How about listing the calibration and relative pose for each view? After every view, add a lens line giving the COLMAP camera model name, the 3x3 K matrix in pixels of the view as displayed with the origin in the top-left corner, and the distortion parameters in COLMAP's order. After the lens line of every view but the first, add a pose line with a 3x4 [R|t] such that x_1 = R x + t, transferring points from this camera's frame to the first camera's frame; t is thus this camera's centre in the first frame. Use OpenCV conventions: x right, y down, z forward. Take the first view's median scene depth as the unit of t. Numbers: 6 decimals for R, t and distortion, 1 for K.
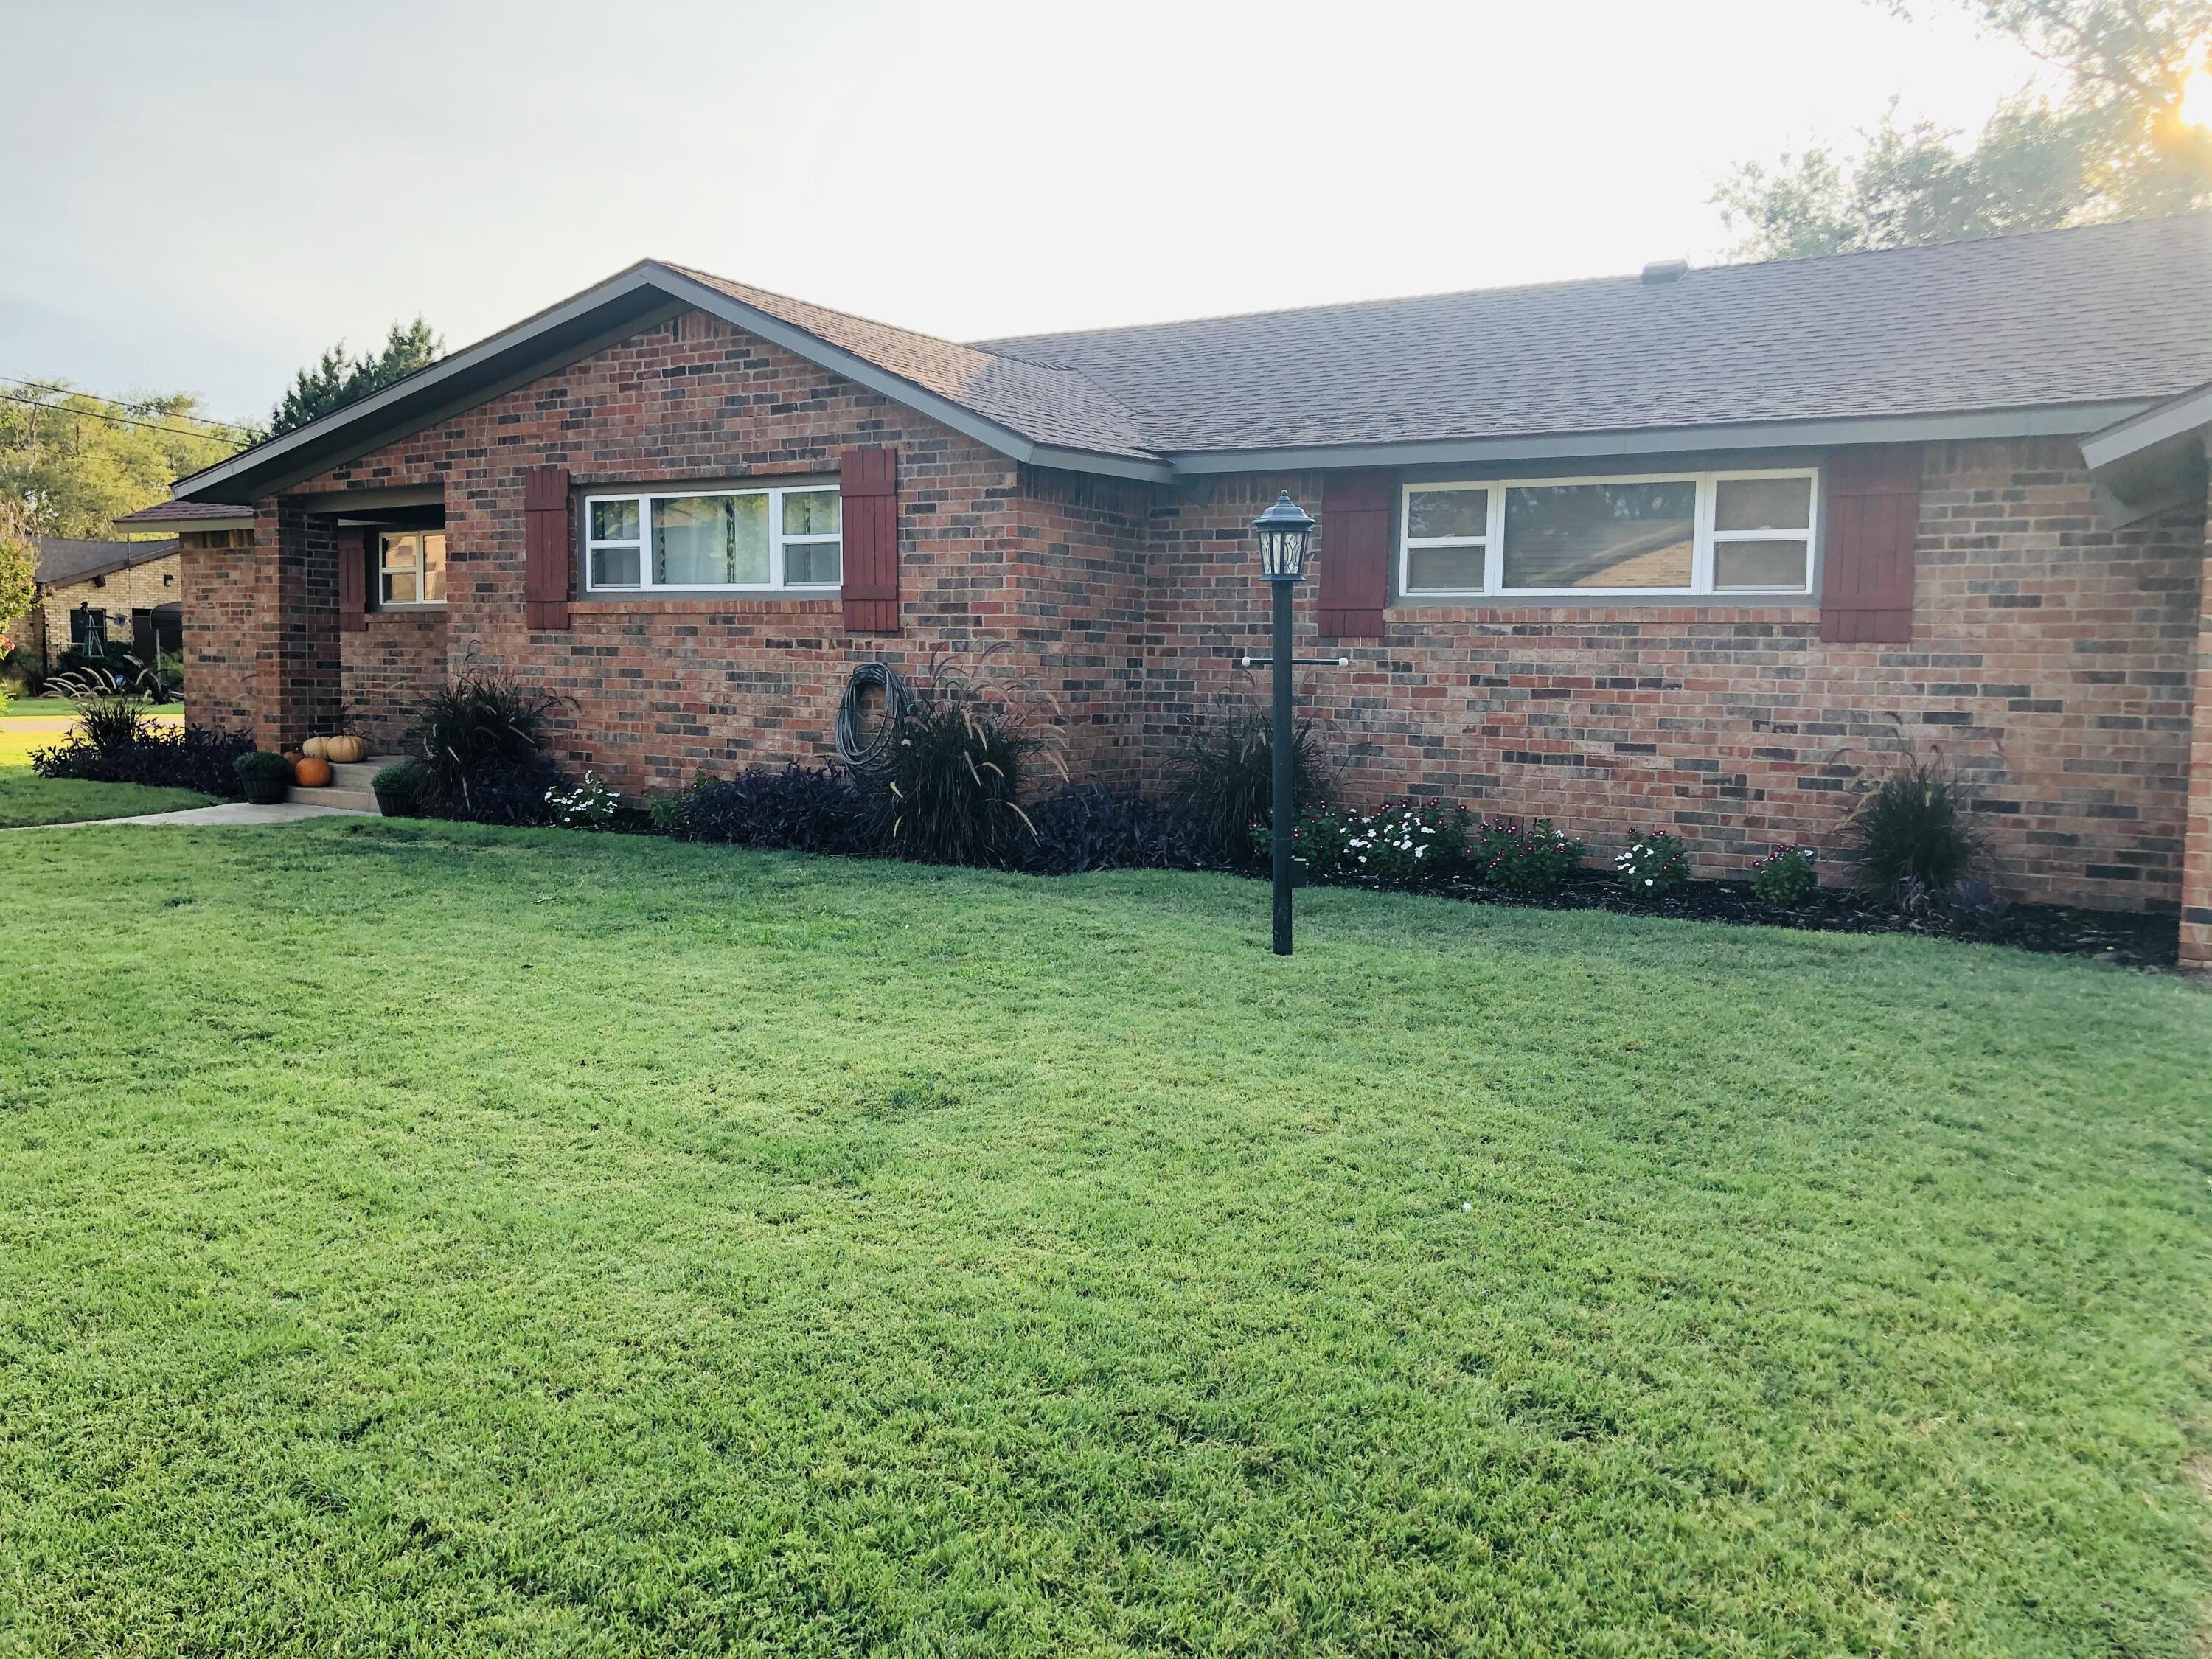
lens RADIAL K [[1820.5, 0, 1108.5], [0, 1820.5, 826.7], [0, 0, 1]] dist [-0.000708, -0.005149]
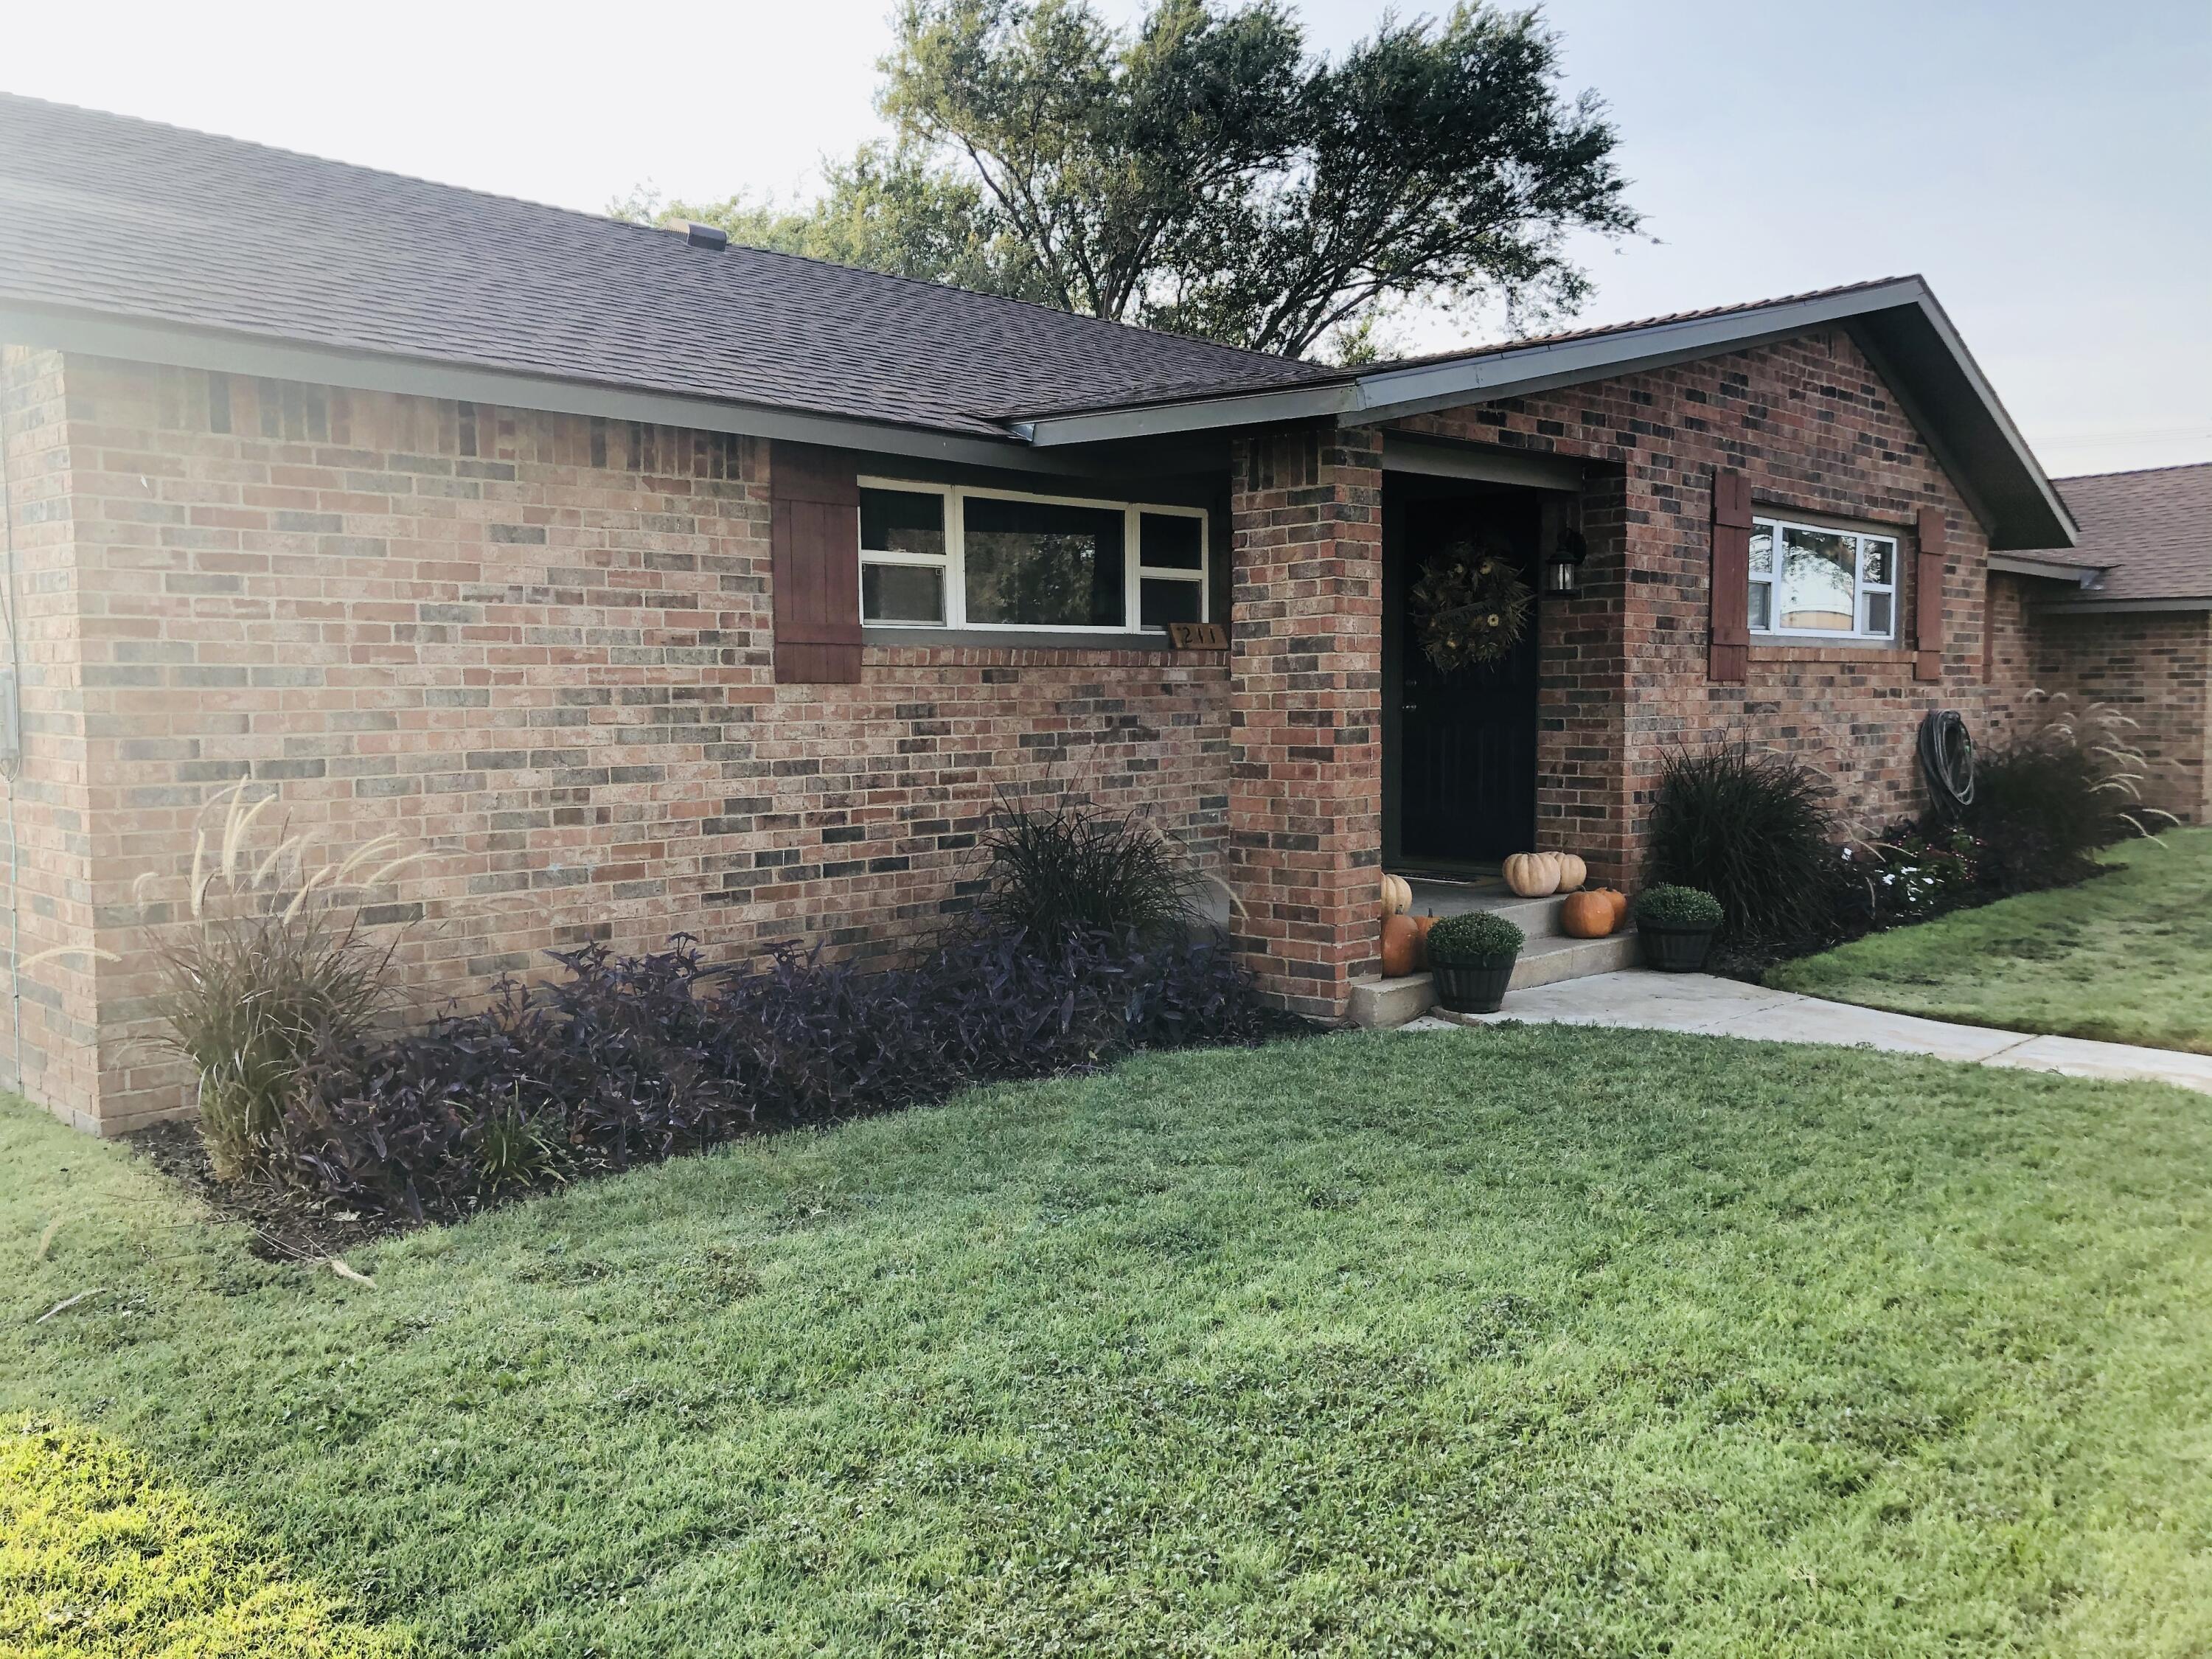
lens RADIAL K [[1820.5, 0, 1108.3], [0, 1820.5, 832.0], [0, 0, 1]] dist [-0.000708, -0.005149]
pose [[0.188285, -0.093999, 0.977606, -1.084822], [0.097107, 0.992313, 0.076711, -0.125930], [-0.977302, 0.080489, 0.195966, 1.079191]]
